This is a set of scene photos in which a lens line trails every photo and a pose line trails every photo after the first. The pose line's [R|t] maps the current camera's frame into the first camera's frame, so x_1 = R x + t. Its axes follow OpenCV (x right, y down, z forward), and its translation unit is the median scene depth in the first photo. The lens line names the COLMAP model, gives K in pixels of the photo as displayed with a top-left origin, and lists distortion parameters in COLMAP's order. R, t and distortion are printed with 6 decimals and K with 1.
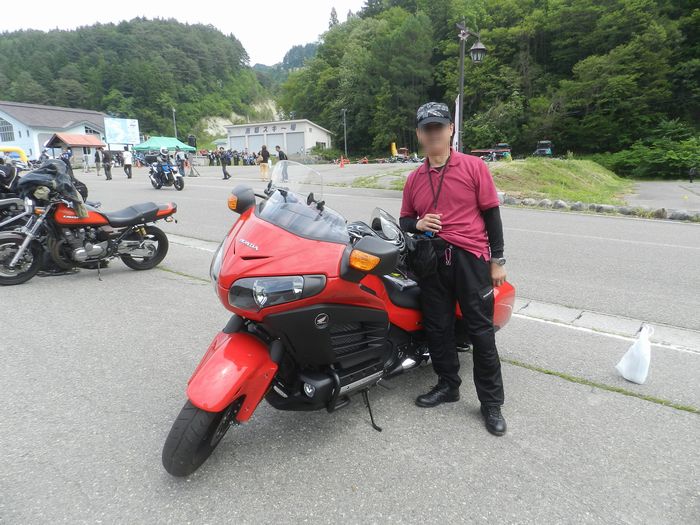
lens RADIAL K [[473.9, 0, 351.2], [0, 473.9, 261.9], [0, 0, 1]] dist [0.035013, -0.023122]
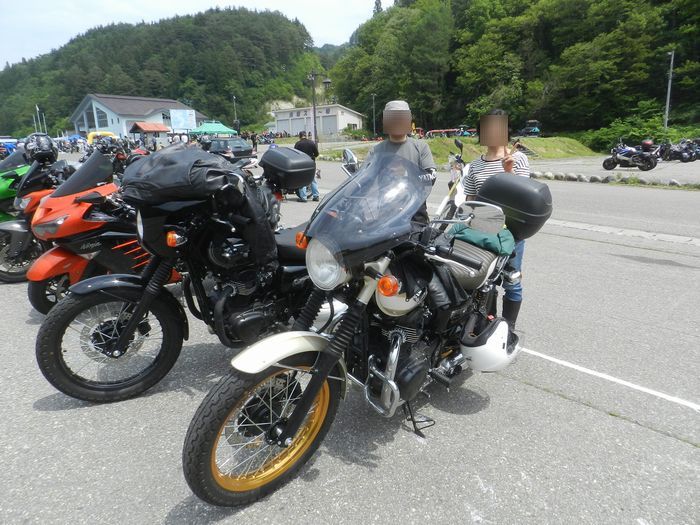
lens RADIAL K [[473.9, 0, 351.5], [0, 473.9, 263.8], [0, 0, 1]] dist [0.035013, -0.023122]
pose [[0.989576, 0.025960, -0.141649, 0.108362], [-0.019531, 0.998723, 0.046585, 0.033098], [0.142678, -0.043333, 0.988820, -0.154243]]
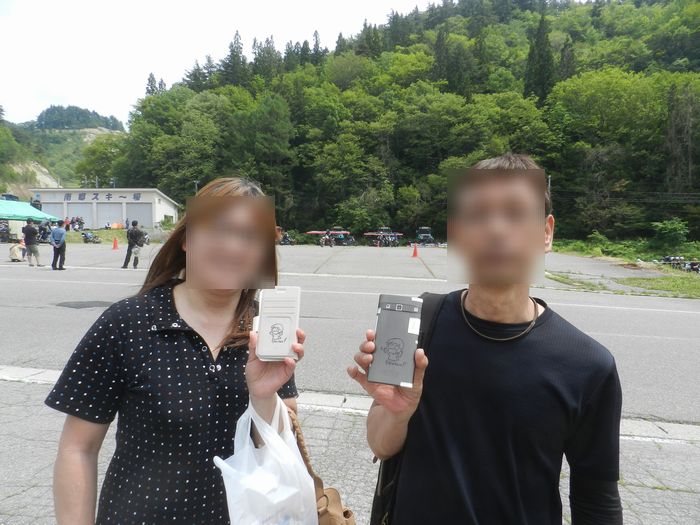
lens RADIAL K [[473.9, 0, 350.9], [0, 473.9, 259.6], [0, 0, 1]] dist [0.035013, -0.023122]
pose [[0.891092, 0.009652, 0.453720, -0.164799], [0.064878, 0.986796, -0.148410, -0.025334], [-0.449161, 0.161683, 0.878699, 0.112193]]
